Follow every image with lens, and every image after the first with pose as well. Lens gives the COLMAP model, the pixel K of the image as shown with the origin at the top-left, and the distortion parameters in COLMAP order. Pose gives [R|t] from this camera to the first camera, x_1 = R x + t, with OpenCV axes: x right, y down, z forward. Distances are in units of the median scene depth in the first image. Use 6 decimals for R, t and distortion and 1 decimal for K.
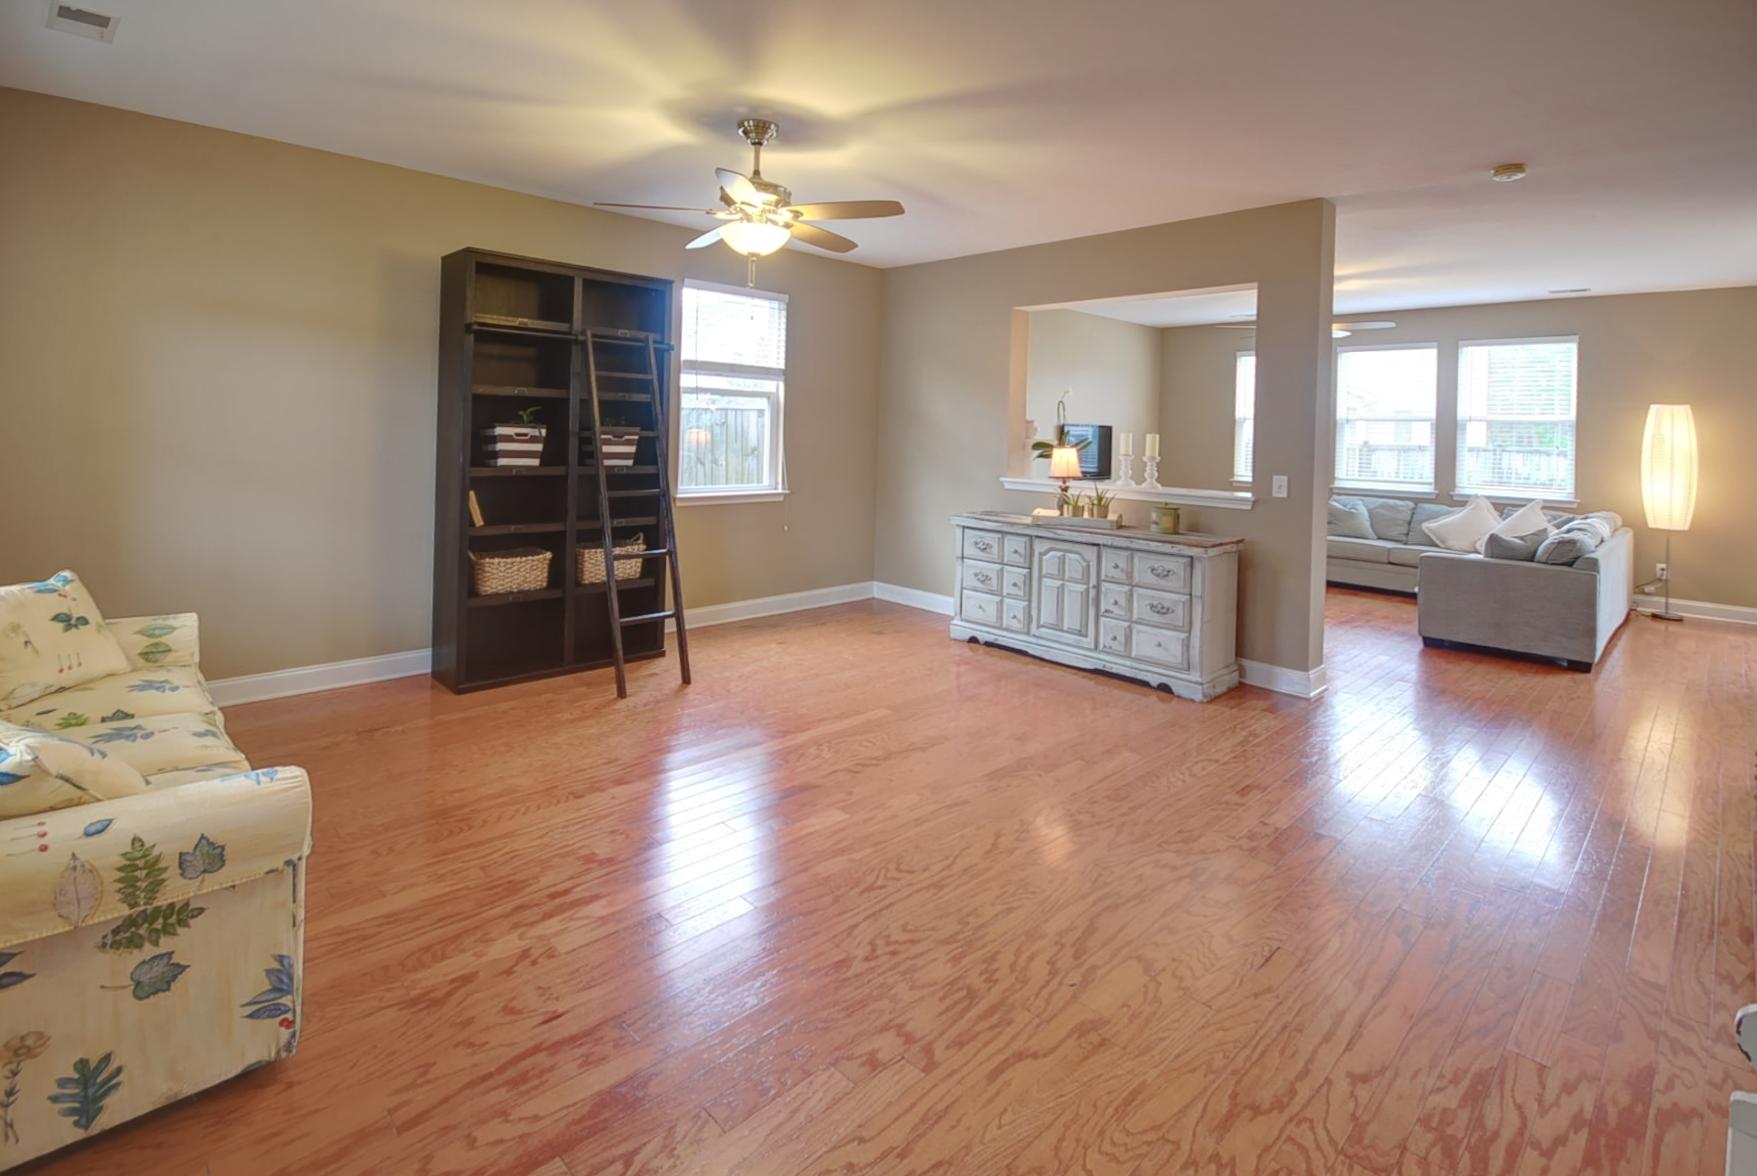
lens RADIAL K [[839.7, 0, 866.3], [0, 839.7, 429.9], [0, 0, 1]] dist [-0.003204, -0.000772]
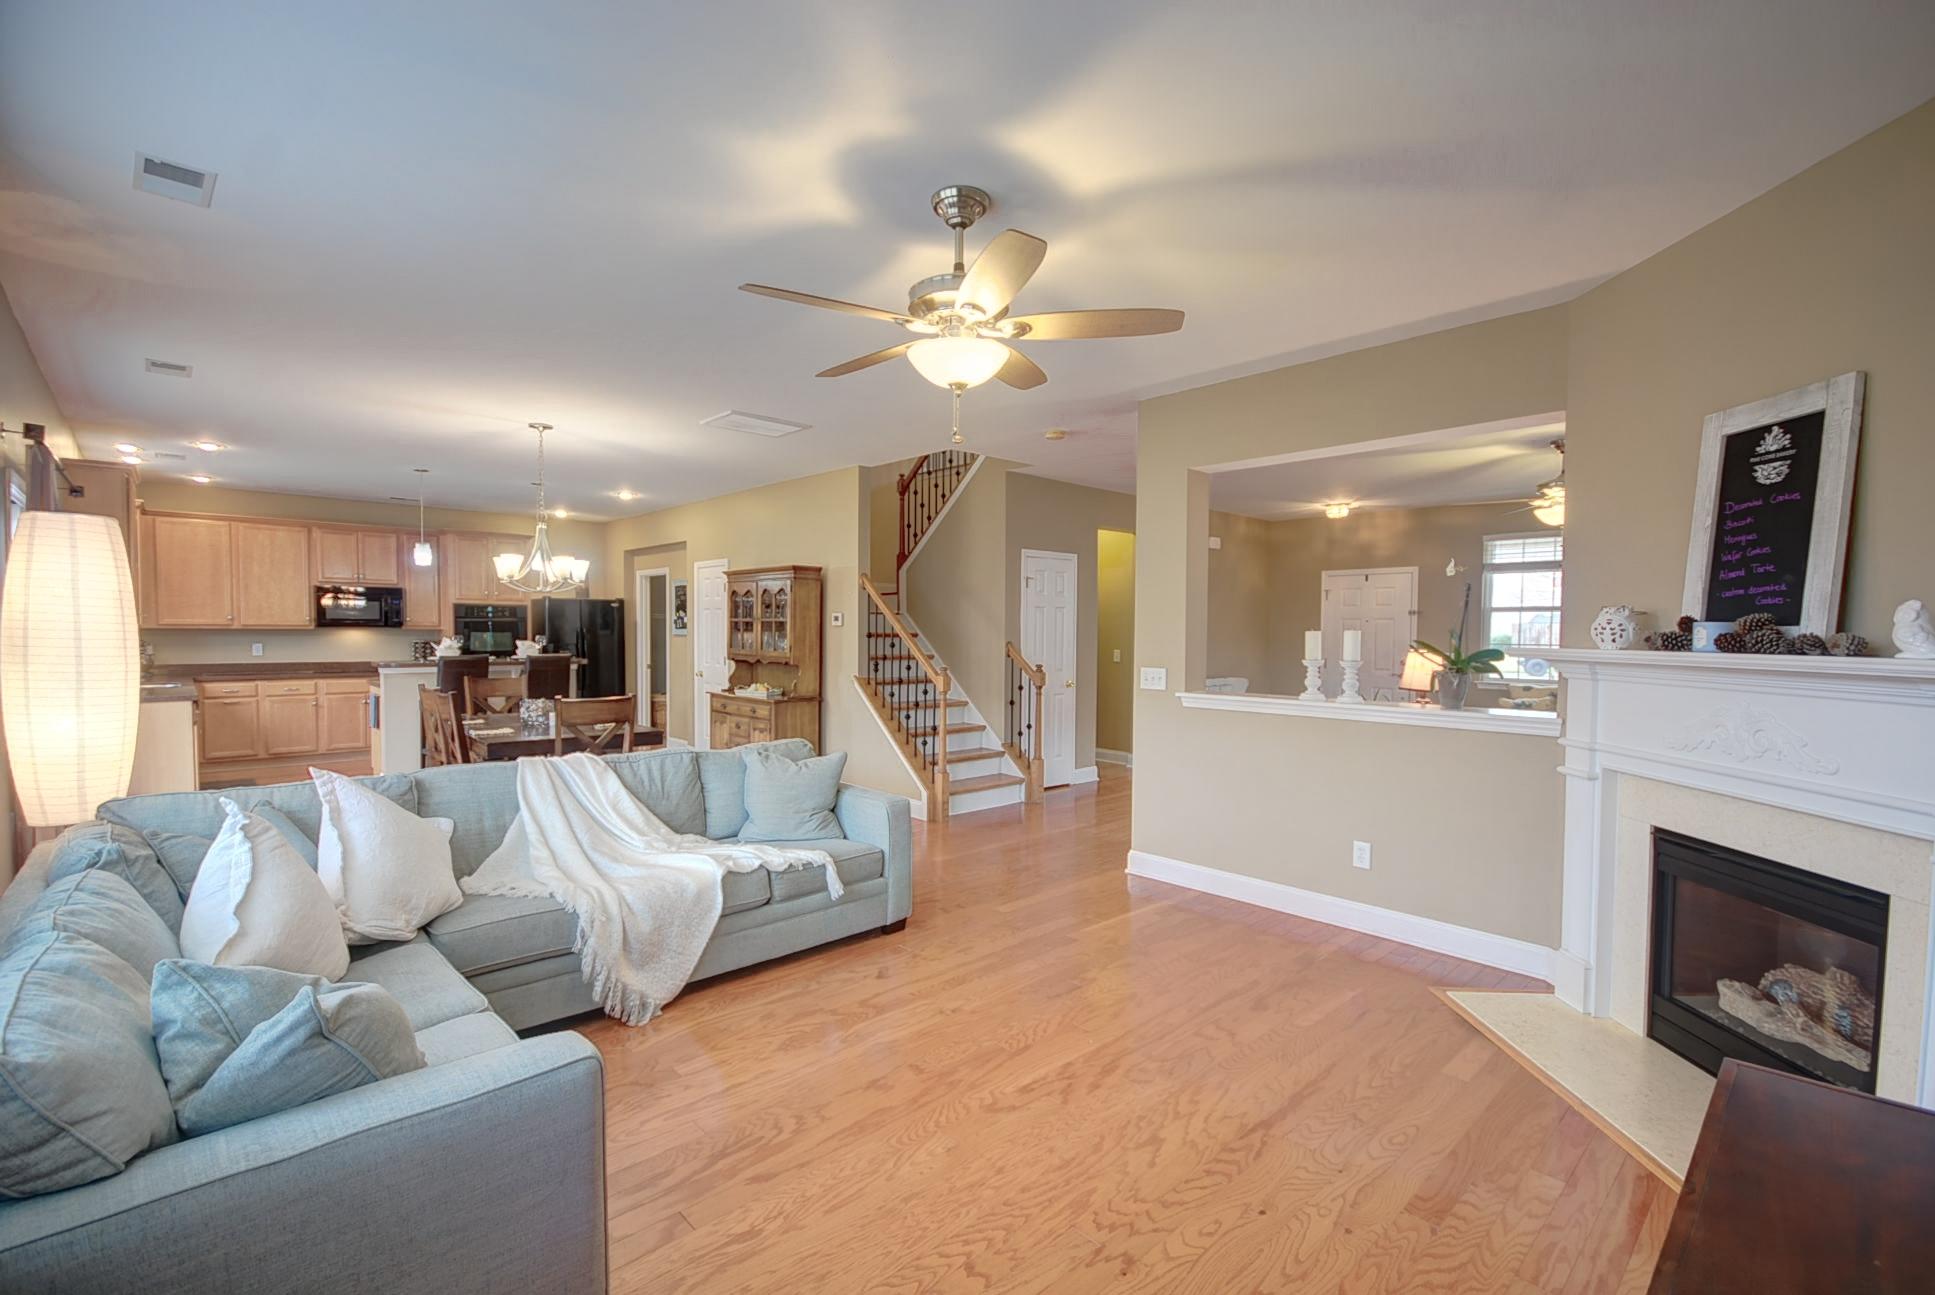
lens RADIAL K [[849.0, 0, 955.0], [0, 849.0, 660.4], [0, 0, 1]] dist [-0.002683, -0.000965]
pose [[-0.999354, -0.031728, 0.016867, 0.753253], [-0.031077, 0.998813, 0.037517, 0.013800], [-0.018037, 0.036969, -0.999154, 2.043724]]
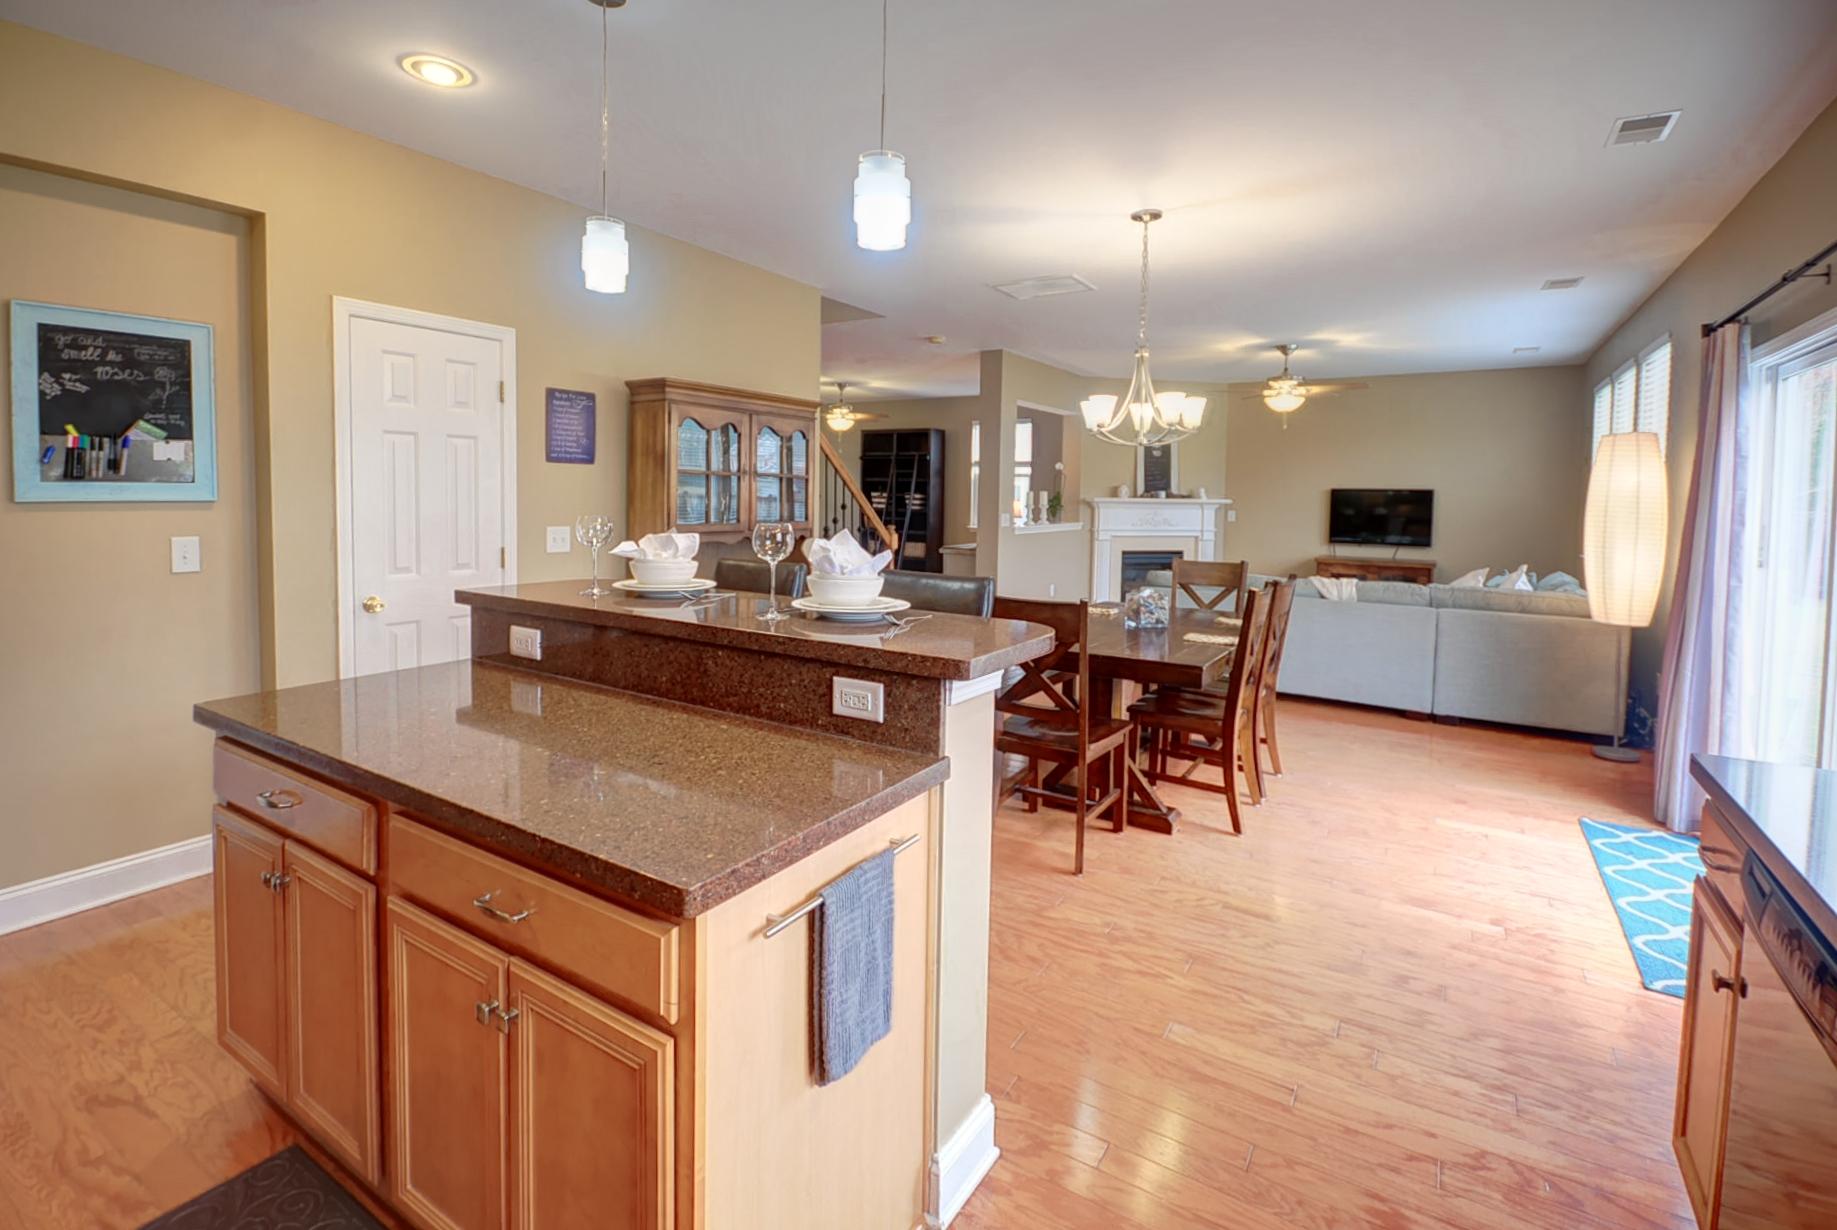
lens RADIAL K [[855.4, 0, 912.7], [0, 855.4, 516.3], [0, 0, 1]] dist [0.000478, -0.006028]
pose [[0.240469, 0.008999, -0.970615, 2.156267], [-0.010654, 0.999921, 0.006631, 0.049882], [0.970598, 0.008746, 0.240546, 0.421606]]
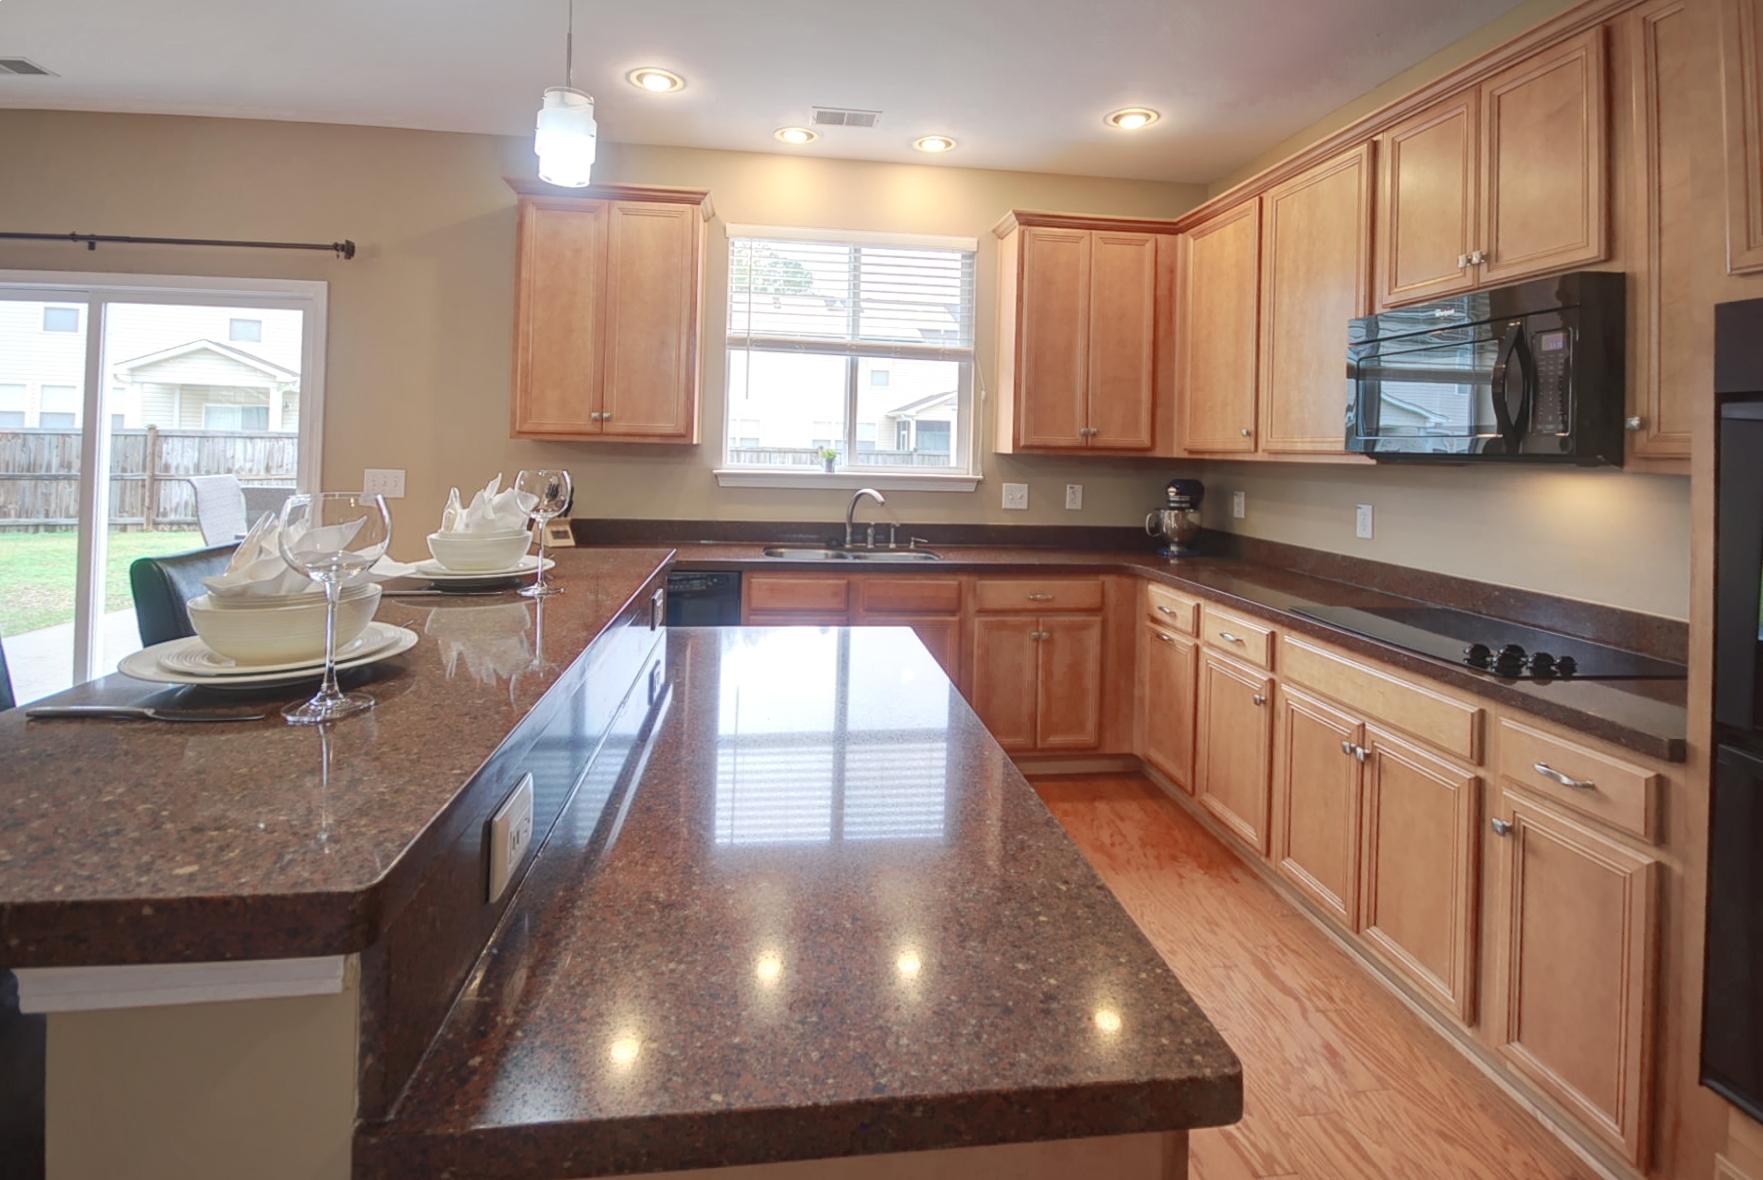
lens RADIAL K [[842.5, 0, 869.3], [0, 842.5, 431.3], [0, 0, 1]] dist [-0.003204, -0.000772]
pose [[0.596667, 0.004412, 0.802477, 1.534114], [-0.011726, 0.999926, 0.003221, 0.037967], [-0.802403, -0.011332, 0.596675, 0.156805]]
